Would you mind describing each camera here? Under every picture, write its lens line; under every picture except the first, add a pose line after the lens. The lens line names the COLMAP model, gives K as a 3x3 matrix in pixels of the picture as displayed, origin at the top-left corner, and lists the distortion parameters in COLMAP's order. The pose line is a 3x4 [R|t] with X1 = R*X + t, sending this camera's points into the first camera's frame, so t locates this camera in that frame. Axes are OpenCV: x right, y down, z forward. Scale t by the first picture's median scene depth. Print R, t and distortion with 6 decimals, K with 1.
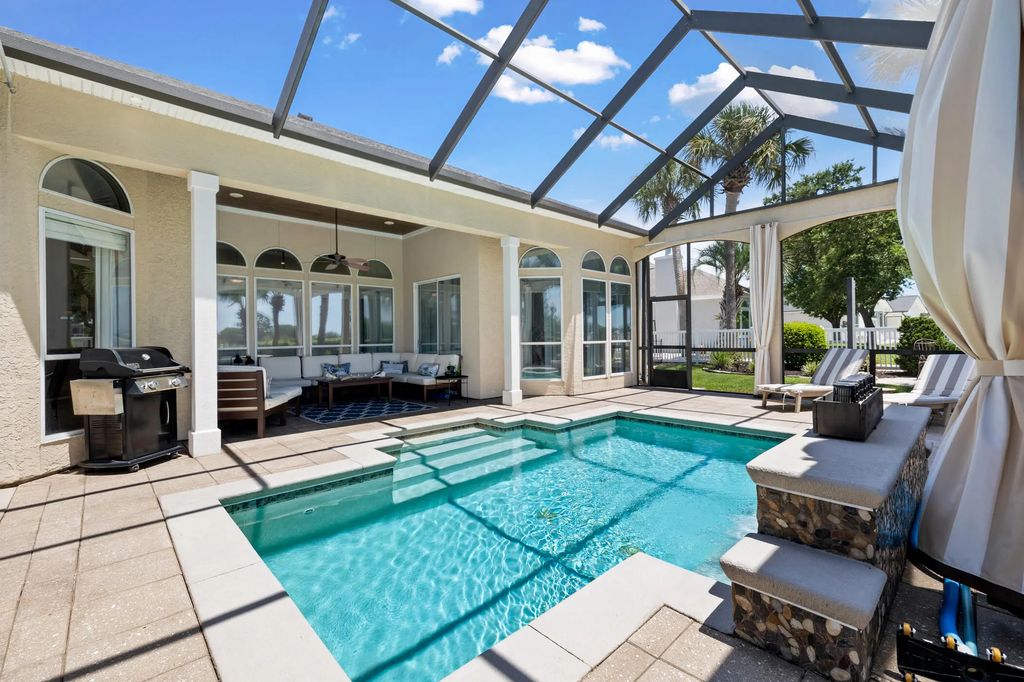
lens RADIAL K [[430.4, 0, 504.5], [0, 430.4, 338.9], [0, 0, 1]] dist [-0.002365, -0.000238]
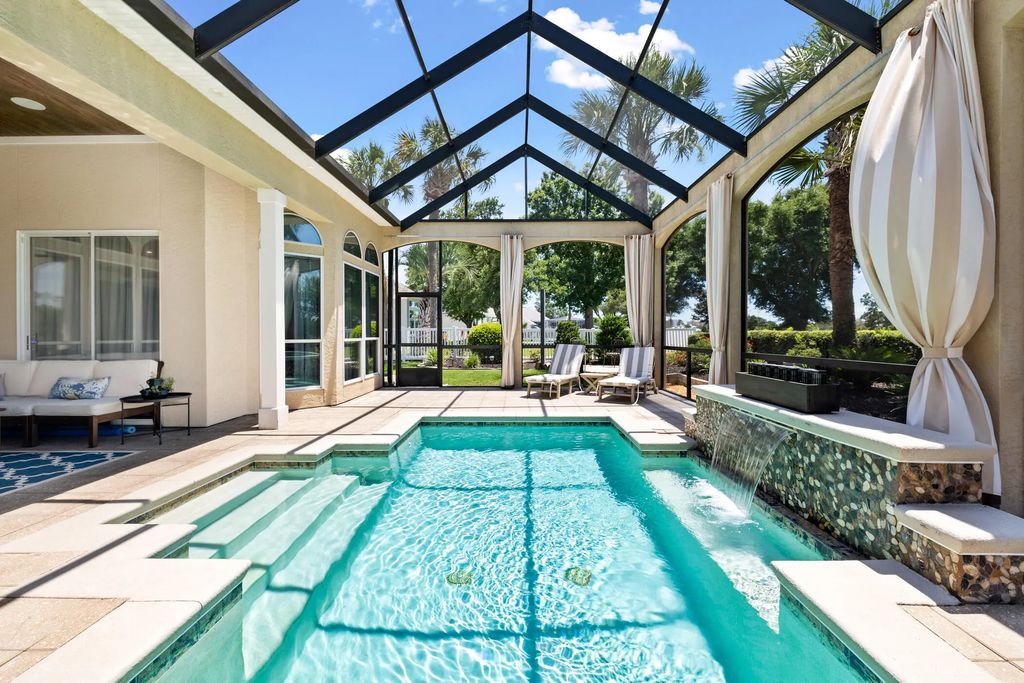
lens RADIAL K [[430.4, 0, 510.7], [0, 430.4, 340.6], [0, 0, 1]] dist [-0.002365, -0.000238]
pose [[0.696299, -0.001271, 0.717751, -0.241758], [-0.003608, 0.999980, 0.005271, 0.004767], [-0.717743, -0.006260, 0.696280, 0.246761]]
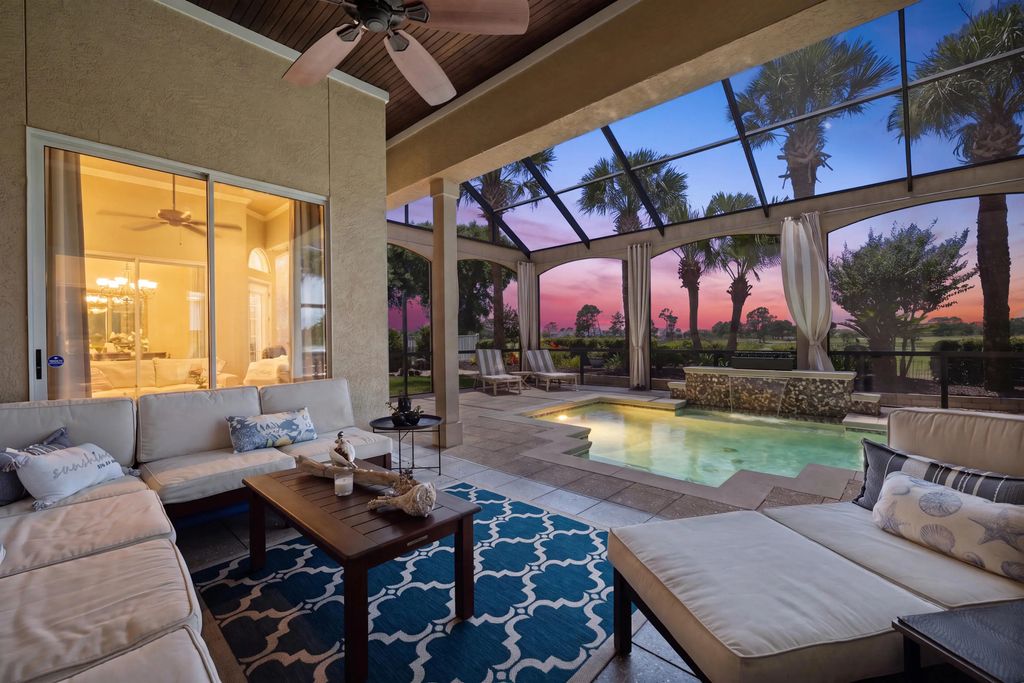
lens RADIAL K [[430.4, 0, 512.4], [0, 430.4, 338.7], [0, 0, 1]] dist [-0.002365, -0.000238]
pose [[-0.072742, 0.009305, 0.997307, -0.703490], [0.008823, 0.999923, -0.008686, 0.004238], [-0.997312, 0.008168, -0.072818, 1.055991]]
